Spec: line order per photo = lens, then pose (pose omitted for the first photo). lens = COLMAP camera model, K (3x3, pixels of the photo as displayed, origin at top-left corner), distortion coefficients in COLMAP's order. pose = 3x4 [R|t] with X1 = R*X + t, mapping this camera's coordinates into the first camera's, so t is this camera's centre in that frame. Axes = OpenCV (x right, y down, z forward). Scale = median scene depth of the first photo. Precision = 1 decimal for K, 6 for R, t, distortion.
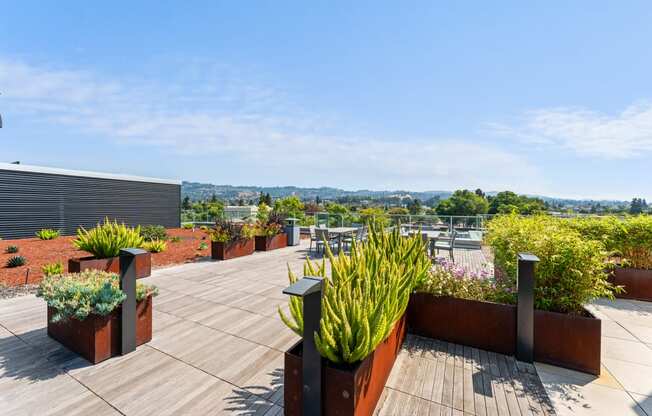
lens RADIAL K [[258.1, 0, 324.8], [0, 258.1, 207.9], [0, 0, 1]] dist [0.003224, 0.000651]
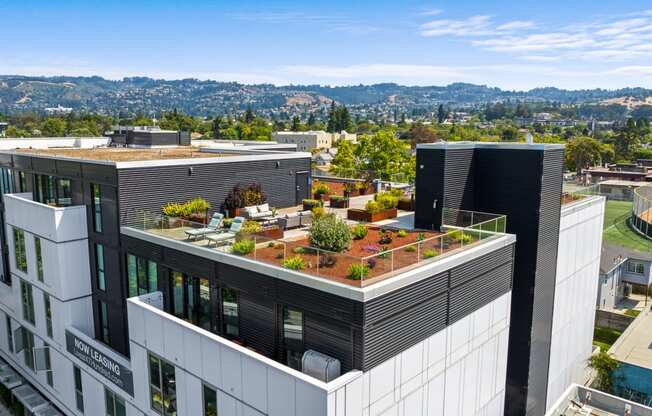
lens RADIAL K [[524.2, 0, 326.2], [0, 524.2, 207.8], [0, 0, 1]] dist [-0.010214, -0.002043]
pose [[0.970043, 0.032867, -0.240701, 0.015833], [0.004354, 0.988295, 0.152495, -0.012119], [0.242896, -0.148975, 0.958545, -0.100523]]
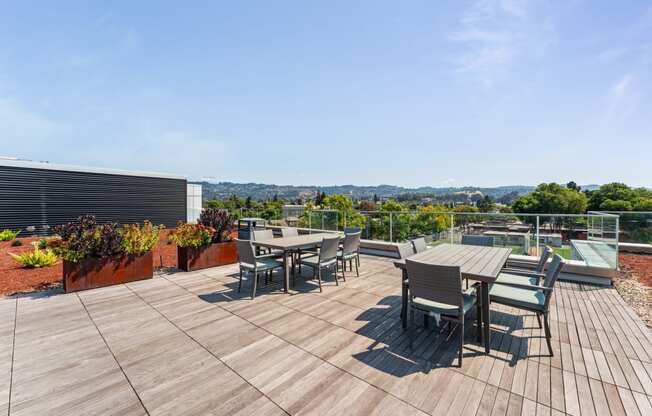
lens RADIAL K [[258.1, 0, 326.7], [0, 258.1, 206.4], [0, 0, 1]] dist [0.003224, 0.000651]
pose [[0.976359, -0.007234, -0.216034, 0.006840], [0.007066, 0.999974, -0.001549, 0.000515], [0.216039, -0.000014, 0.976385, 0.015102]]
